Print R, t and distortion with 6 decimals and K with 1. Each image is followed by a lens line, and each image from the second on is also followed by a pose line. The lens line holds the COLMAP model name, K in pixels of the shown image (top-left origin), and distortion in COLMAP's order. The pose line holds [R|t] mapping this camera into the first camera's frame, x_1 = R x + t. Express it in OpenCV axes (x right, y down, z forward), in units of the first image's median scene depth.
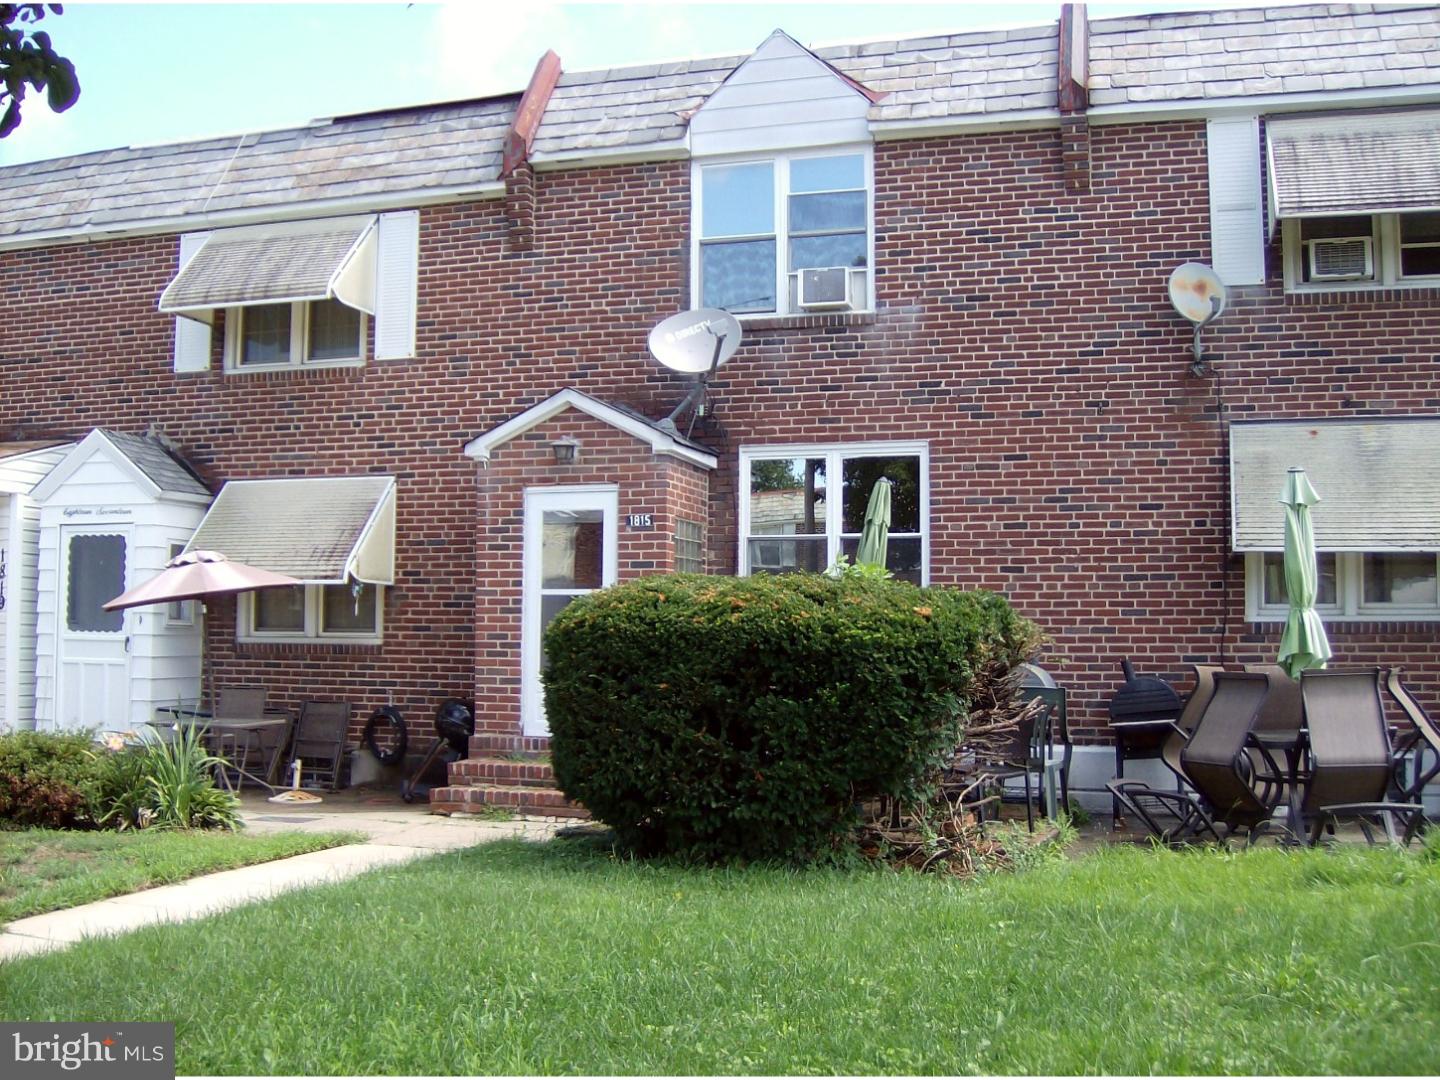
lens RADIAL K [[1566.0, 0, 720.0], [0, 1566.0, 540.0], [0, 0, 1]] dist [-0.213597, 0.159648]
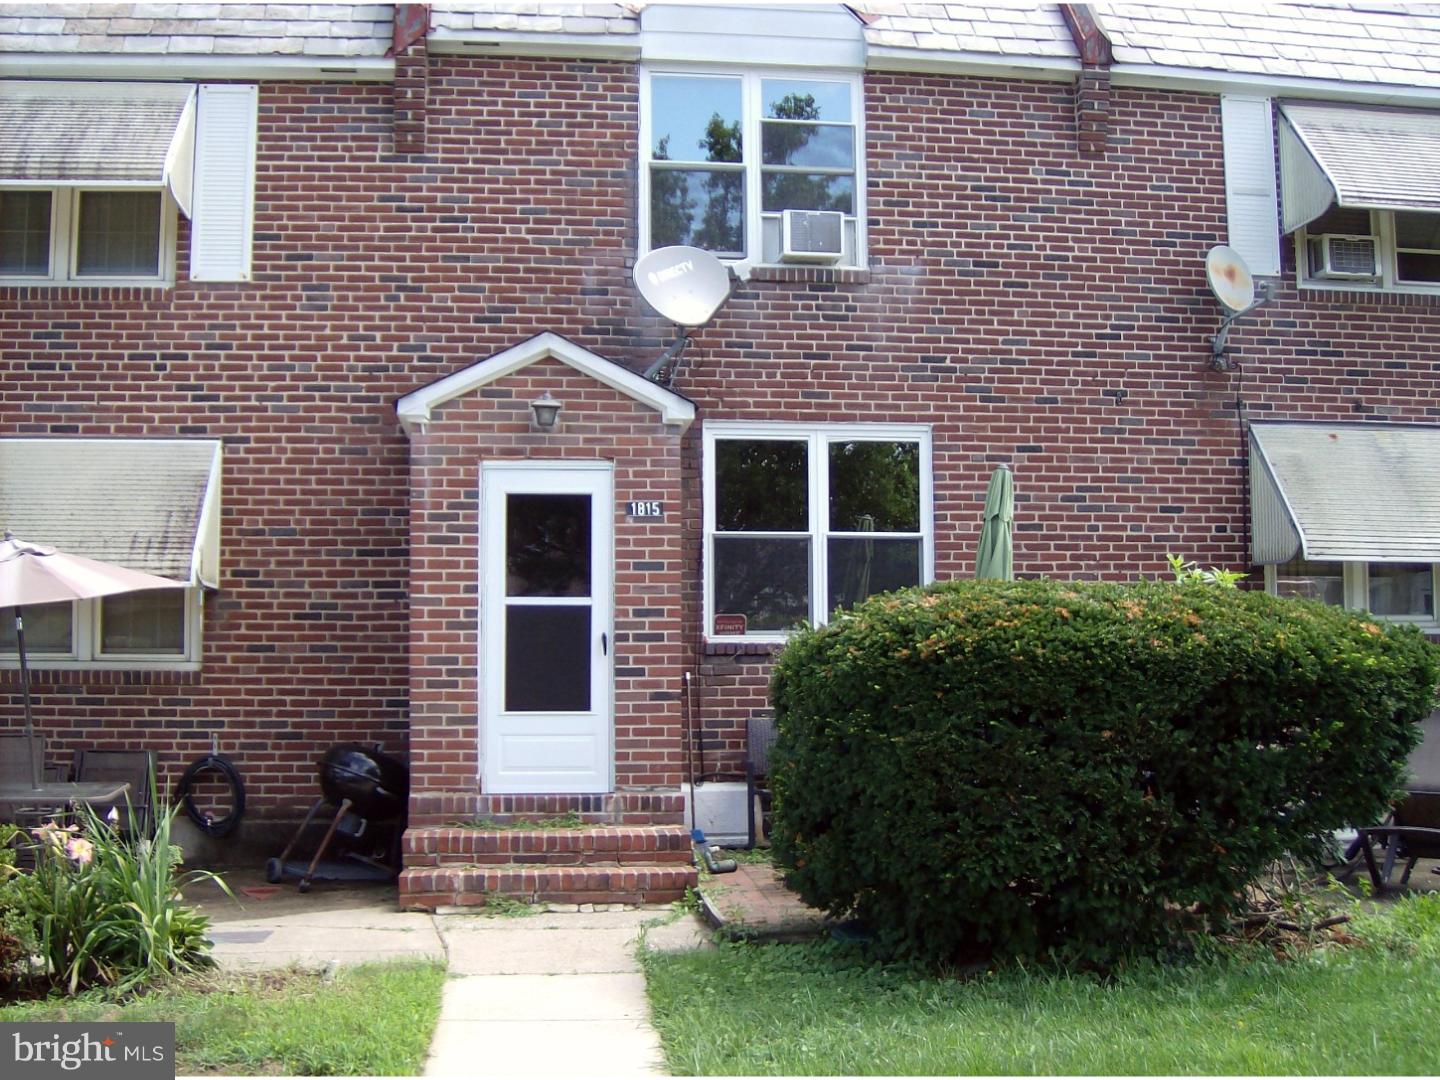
lens RADIAL K [[1566.0, 0, 720.0], [0, 1566.0, 540.0], [0, 0, 1]] dist [-0.213597, 0.159648]
pose [[0.912109, 0.019698, 0.409475, -0.316634], [-0.018438, 0.999805, -0.007025, 0.007247], [-0.409533, -0.001142, 0.912294, 0.266468]]
